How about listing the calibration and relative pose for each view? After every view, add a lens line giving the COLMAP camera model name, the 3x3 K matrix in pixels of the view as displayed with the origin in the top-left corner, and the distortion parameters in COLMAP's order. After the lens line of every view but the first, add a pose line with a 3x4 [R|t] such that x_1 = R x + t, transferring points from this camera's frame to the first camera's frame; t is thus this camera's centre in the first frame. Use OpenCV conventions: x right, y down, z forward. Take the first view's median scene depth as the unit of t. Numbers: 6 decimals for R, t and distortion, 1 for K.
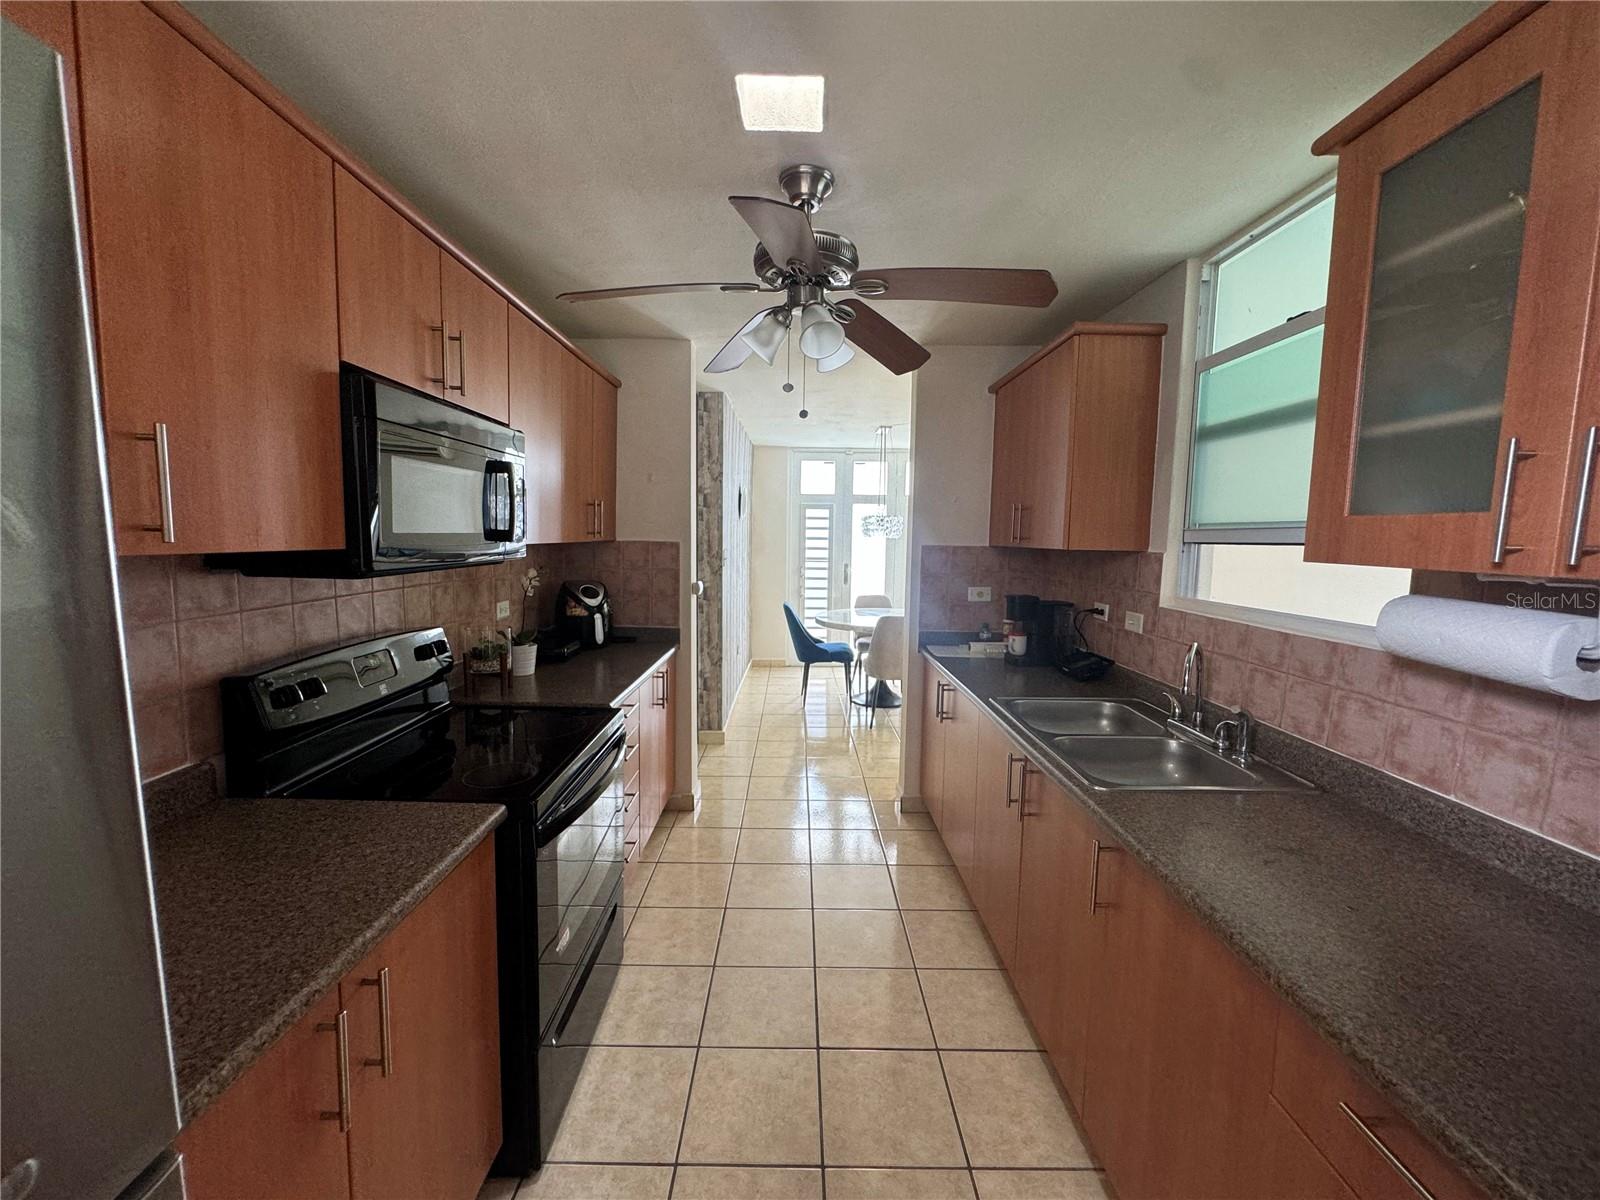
lens RADIAL K [[634.9, 0, 799.4], [0, 634.9, 602.4], [0, 0, 1]] dist [-0.004648, -0.000363]
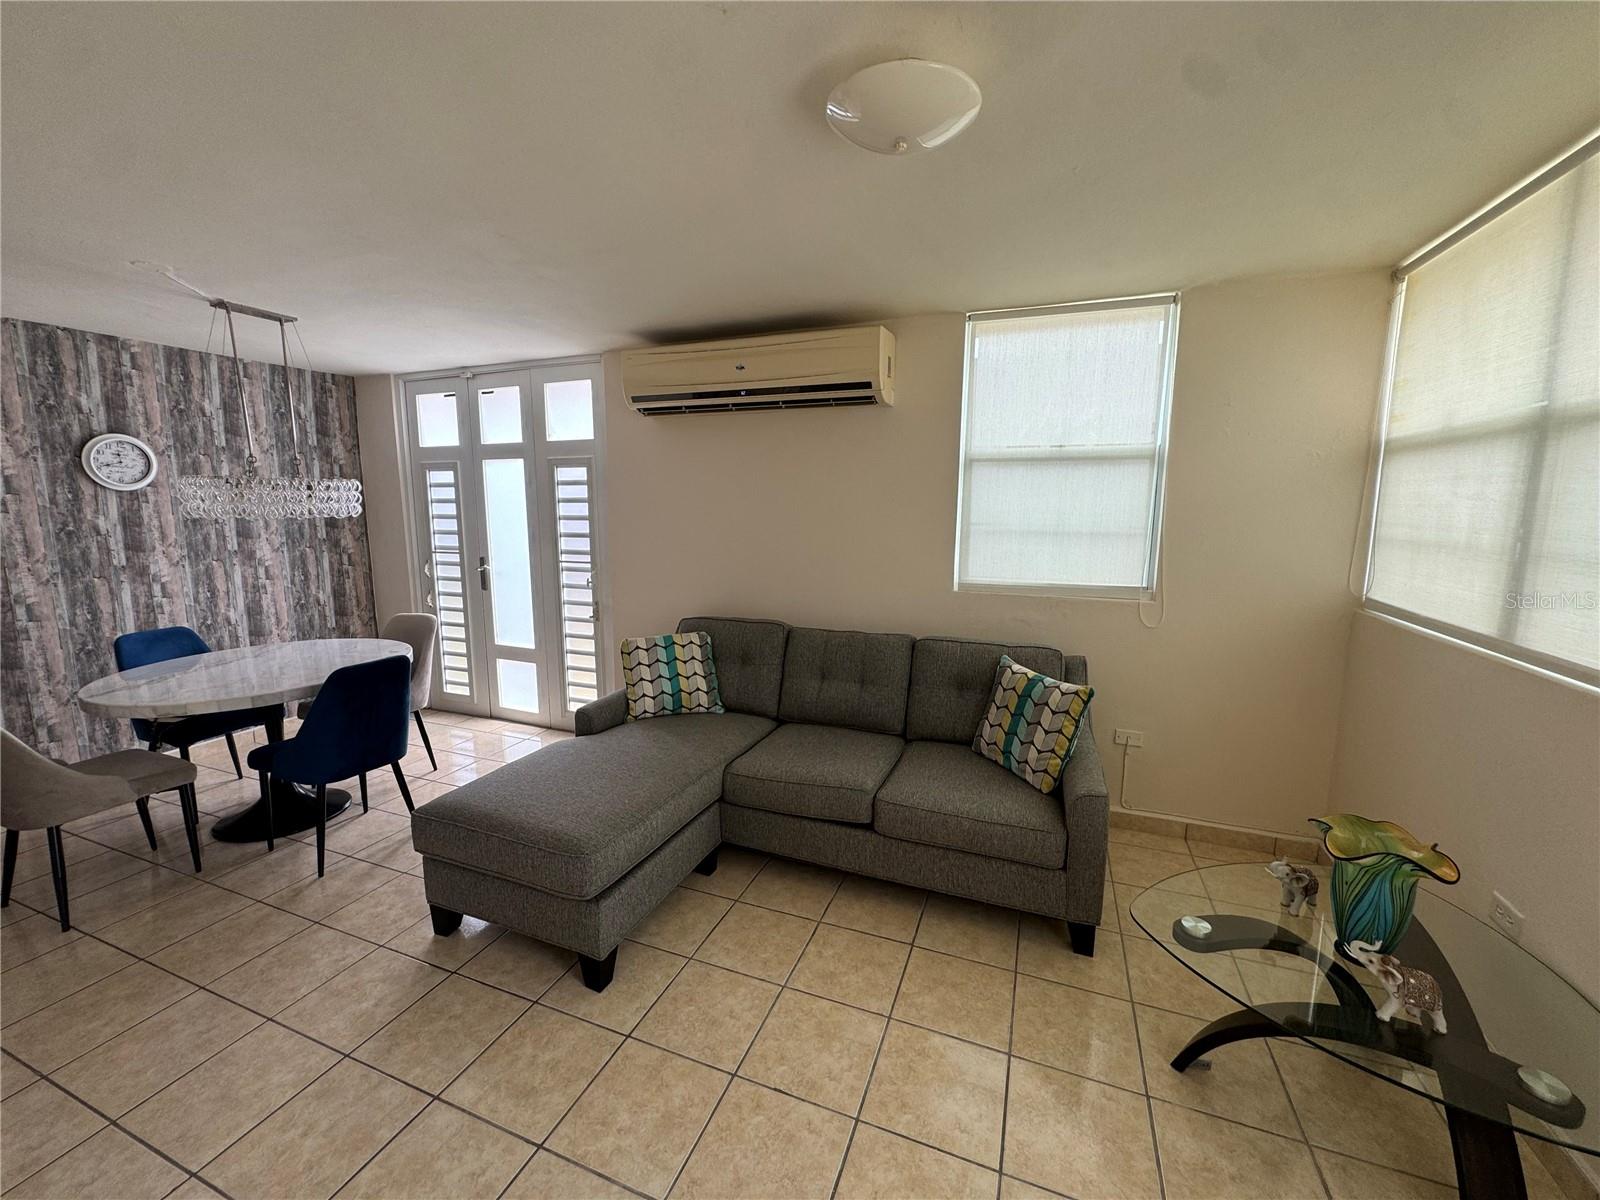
lens RADIAL K [[634.9, 0, 799.4], [0, 634.9, 602.4], [0, 0, 1]] dist [-0.004648, -0.000363]
pose [[0.931267, 0.043238, -0.361763, 0.600786], [-0.024982, 0.998174, 0.054992, -0.058921], [0.363480, -0.042175, 0.930647, 0.532078]]
